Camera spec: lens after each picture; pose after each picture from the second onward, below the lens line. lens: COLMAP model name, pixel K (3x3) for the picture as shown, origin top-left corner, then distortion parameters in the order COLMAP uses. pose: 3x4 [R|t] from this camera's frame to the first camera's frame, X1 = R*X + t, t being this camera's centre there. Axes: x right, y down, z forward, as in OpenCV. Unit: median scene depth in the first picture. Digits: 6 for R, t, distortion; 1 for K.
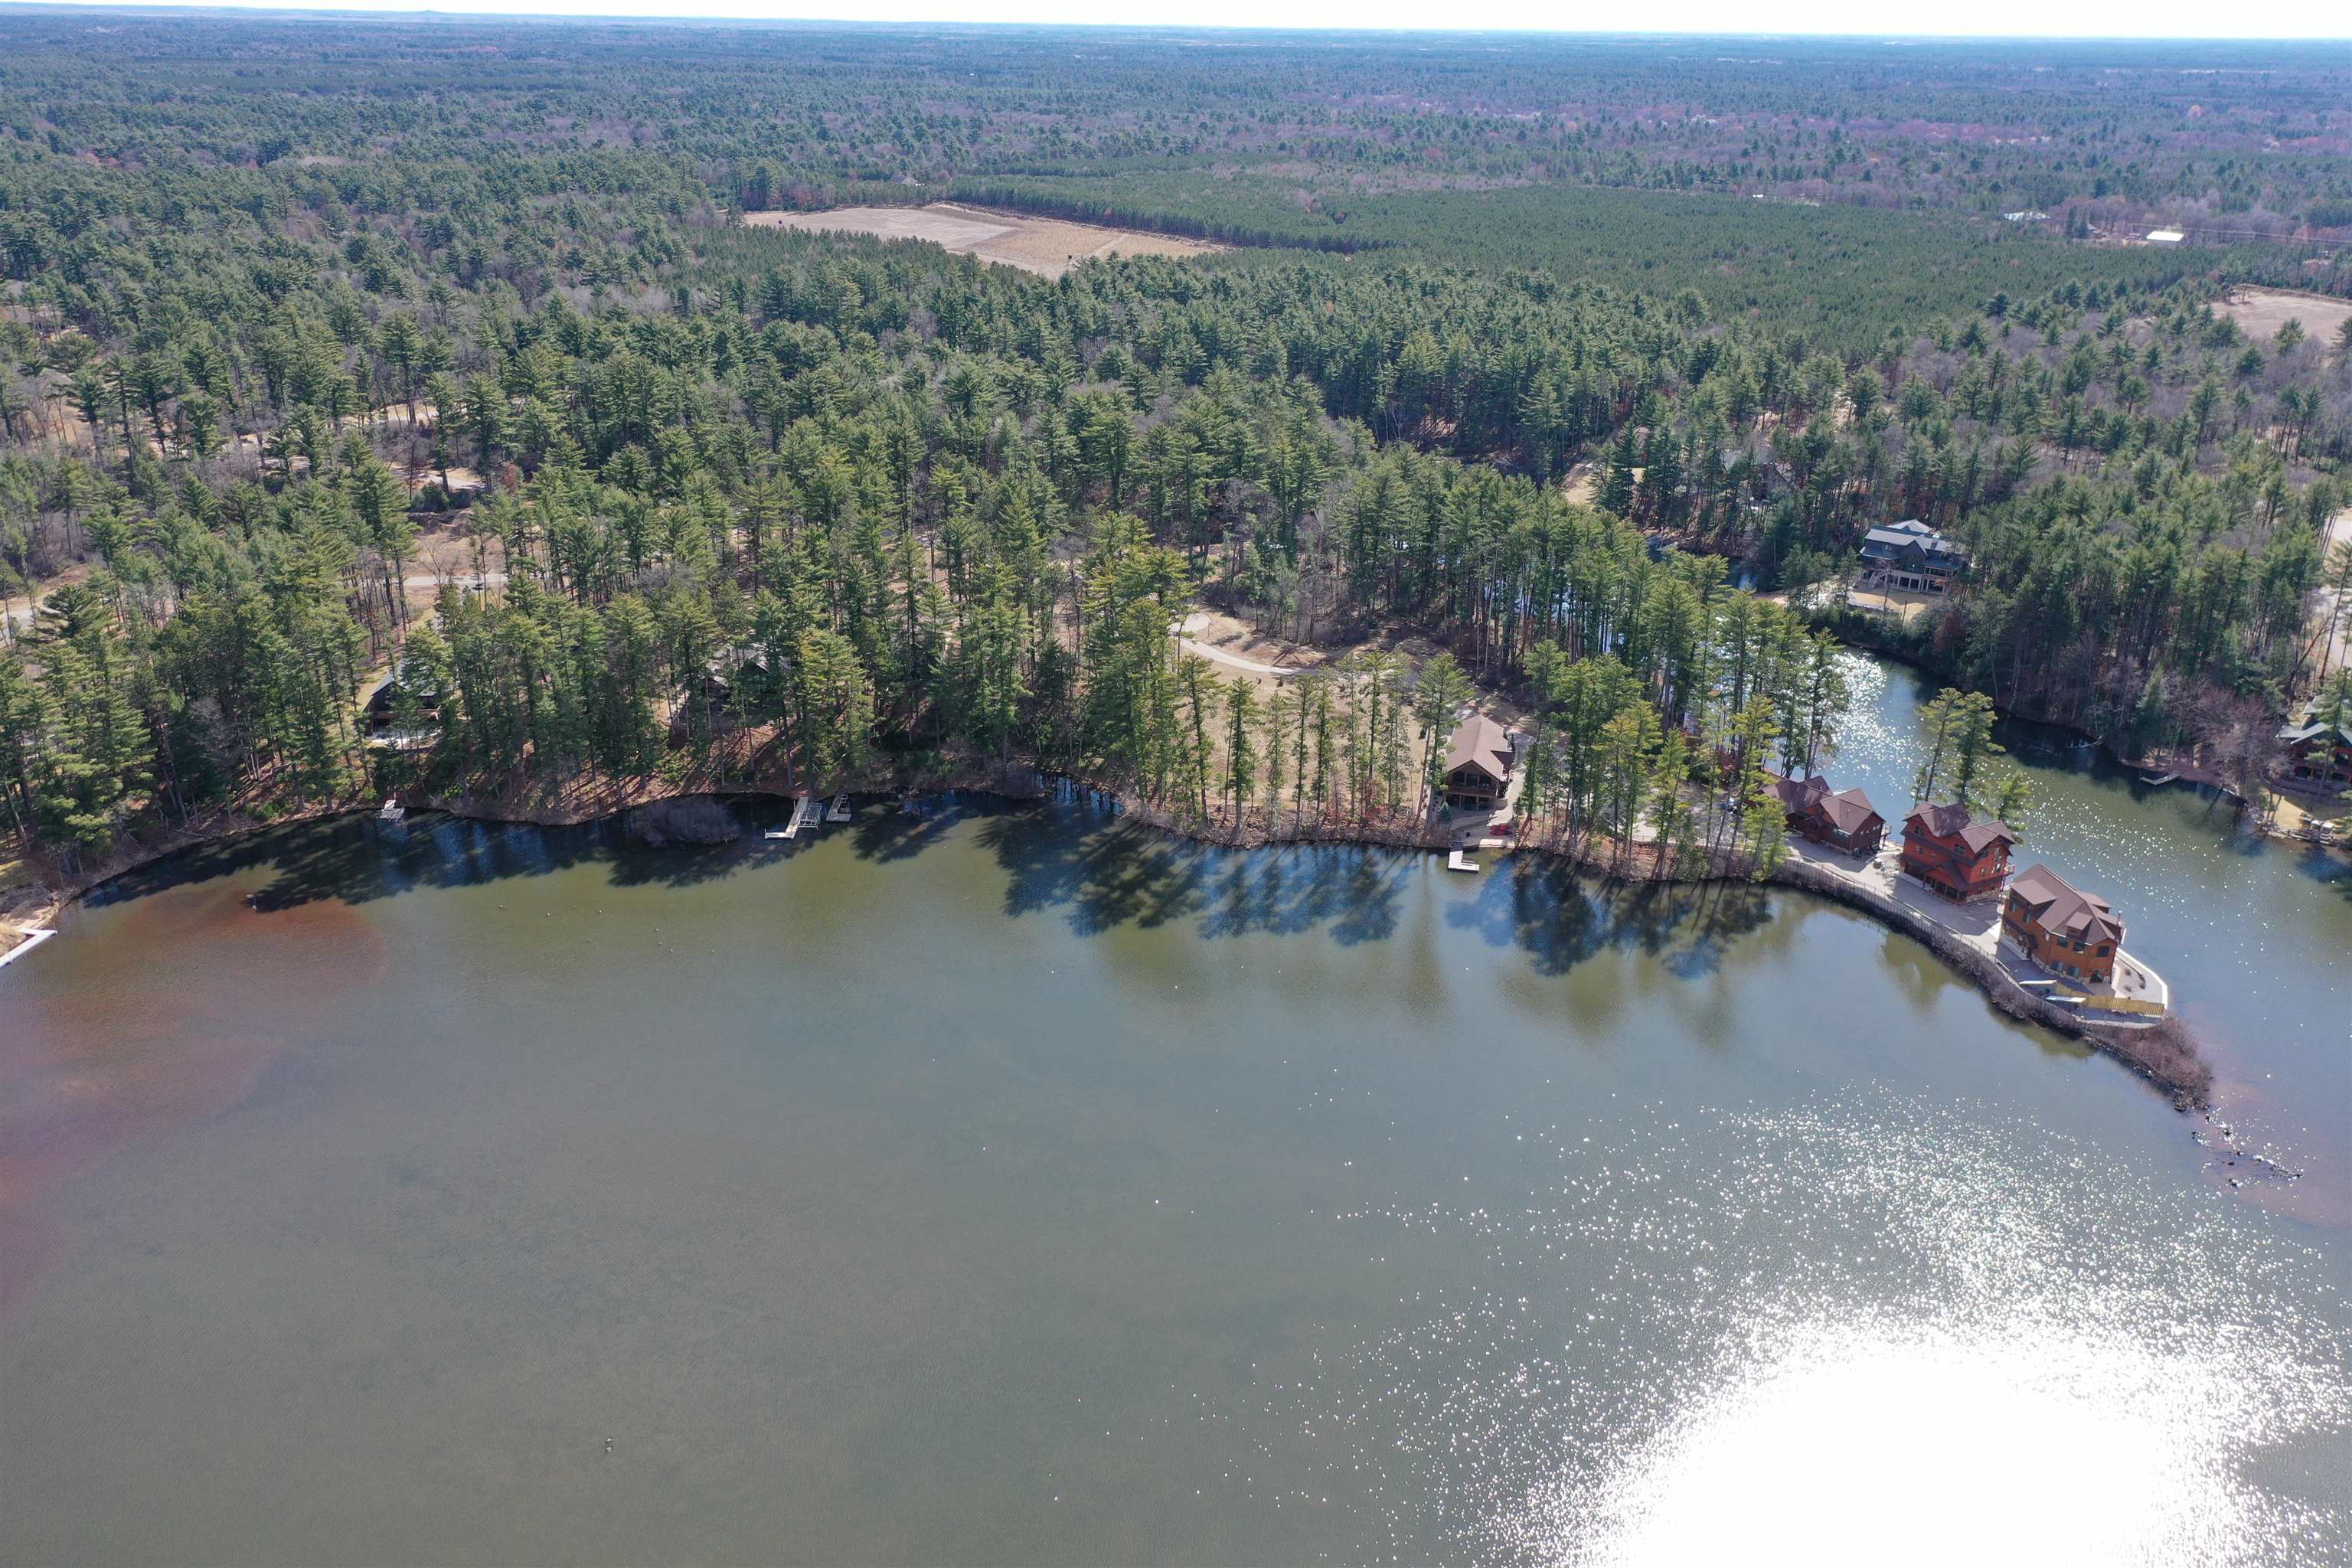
lens RADIAL K [[1858.8, 0, 1171.2], [0, 1858.8, 786.6], [0, 0, 1]] dist [0.018934, -0.002009]
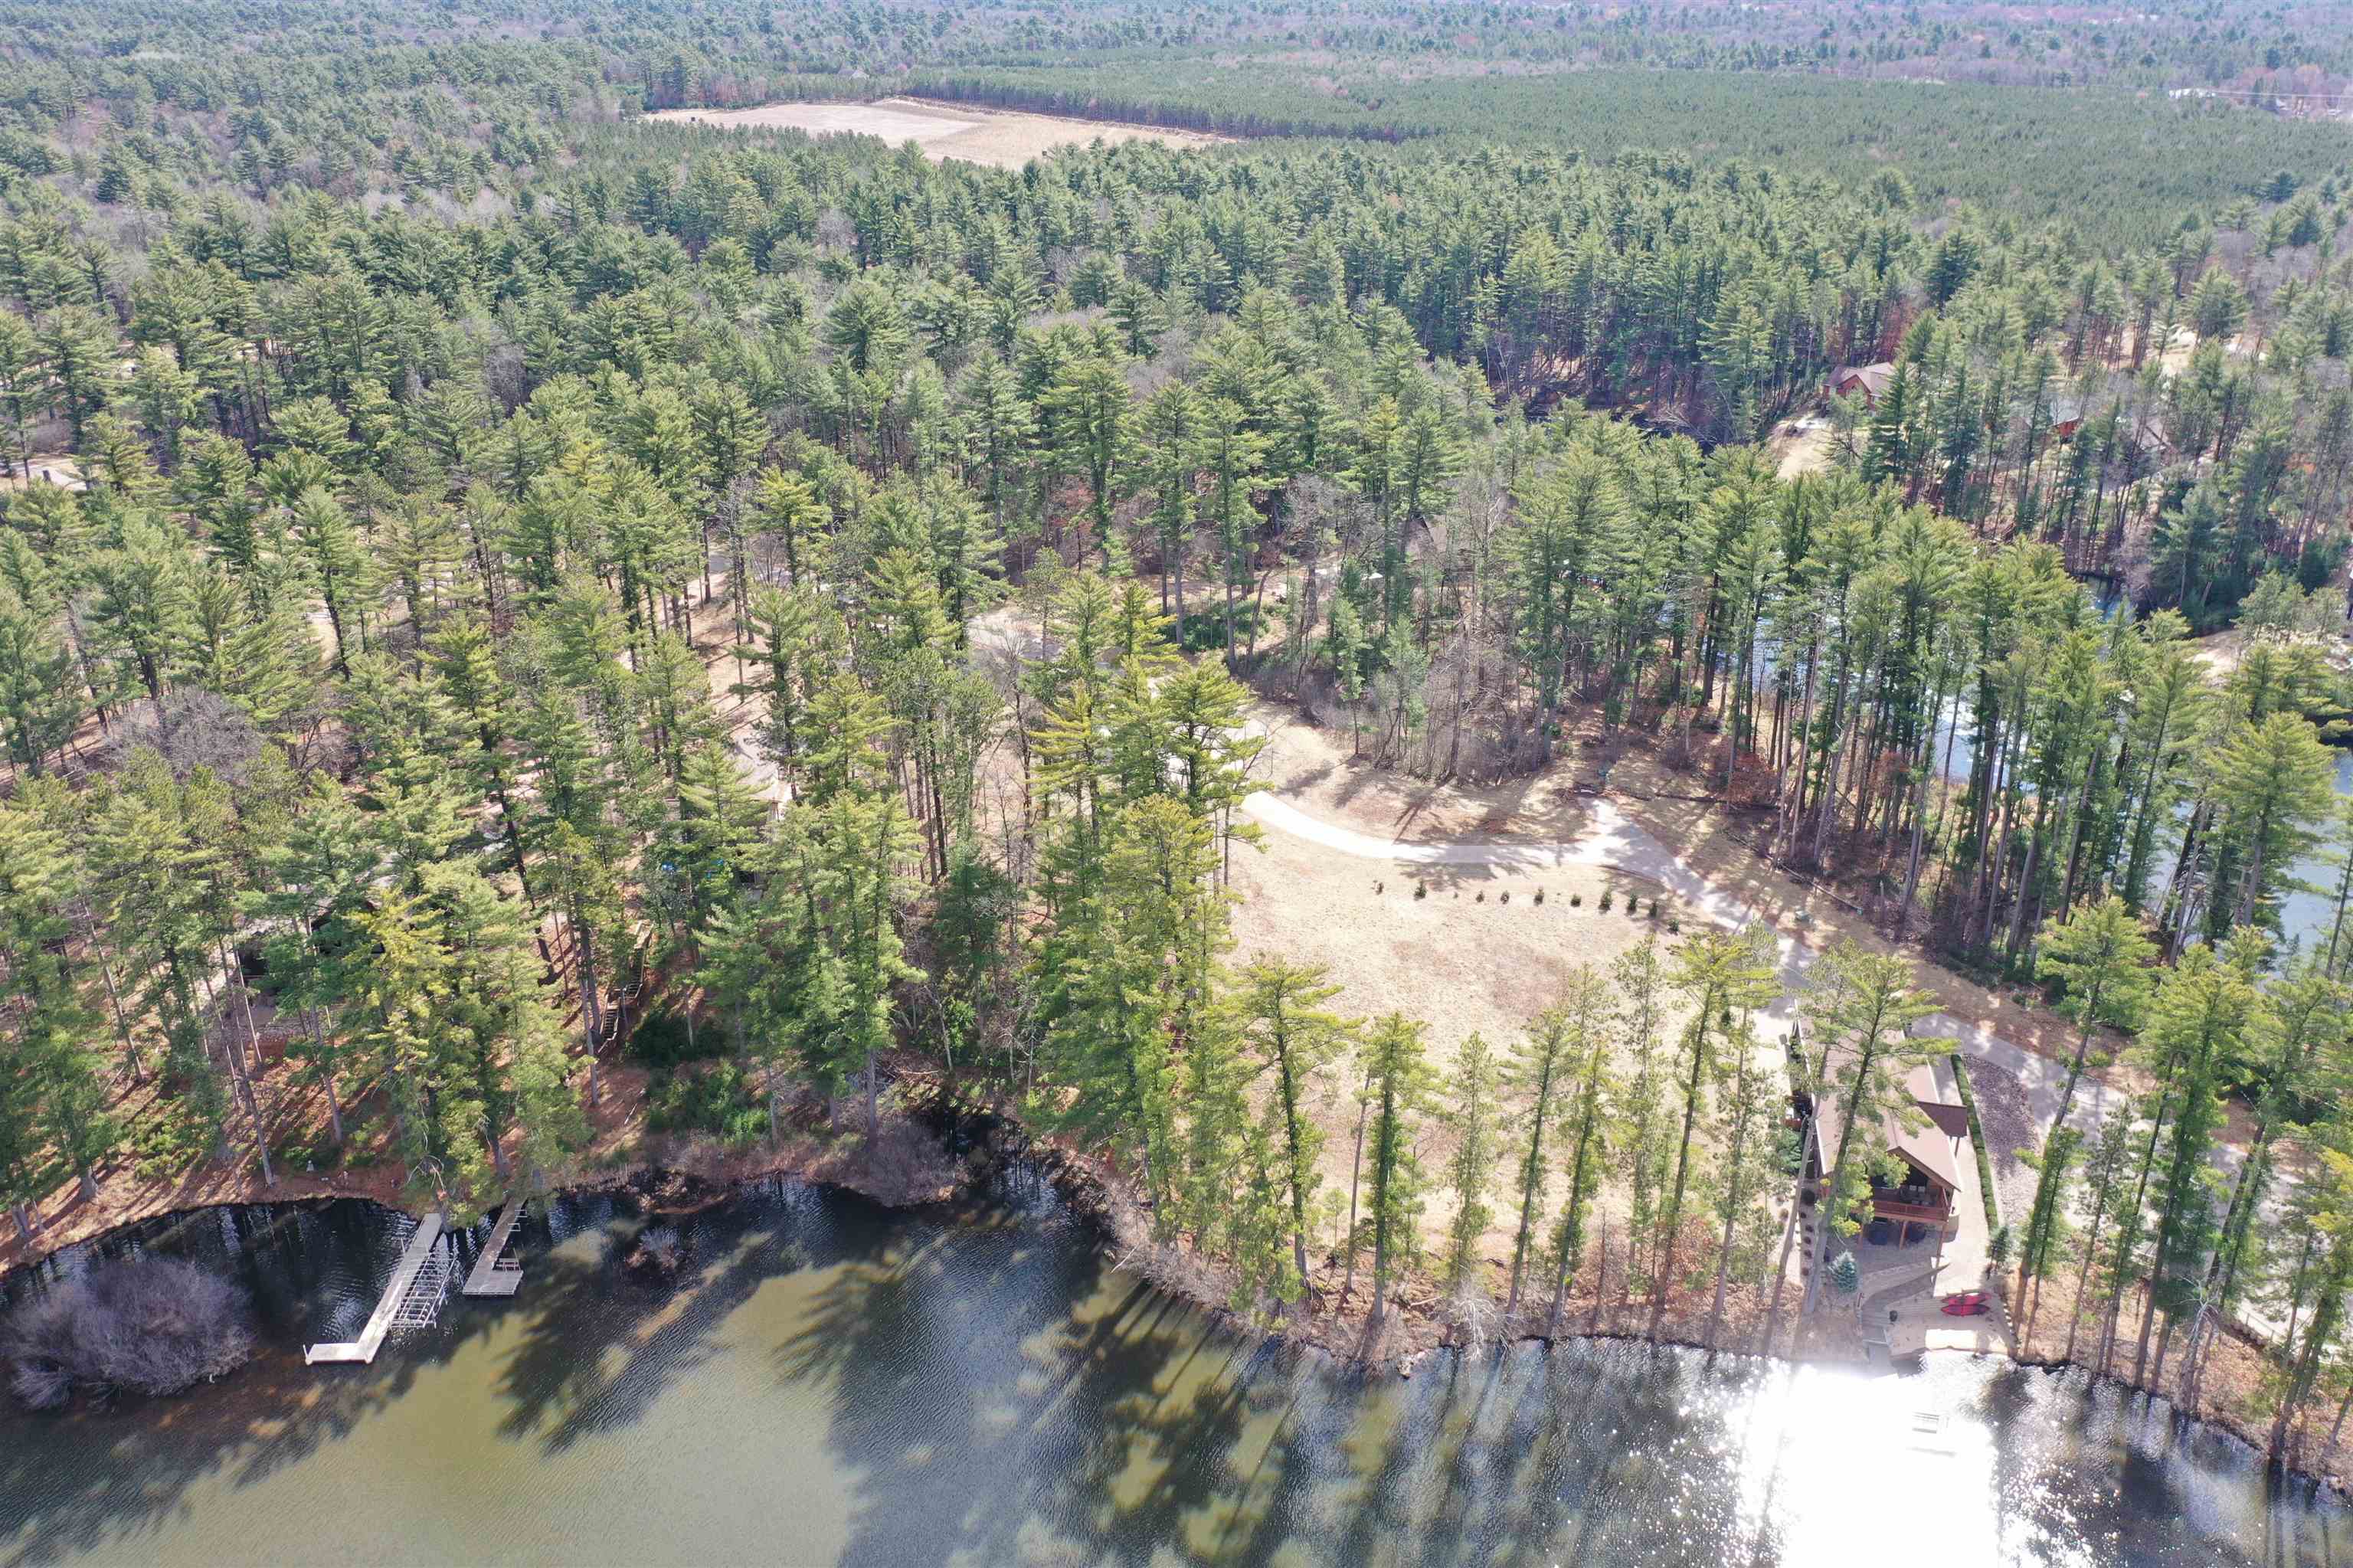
lens RADIAL K [[1859.7, 0, 1171.7], [0, 1859.7, 786.6], [0, 0, 1]] dist [0.018934, -0.002009]
pose [[0.999894, -0.014530, 0.000262, -0.007342], [0.014511, 0.999226, 0.036570, -0.076055], [-0.000793, -0.036562, 0.999331, 0.351744]]
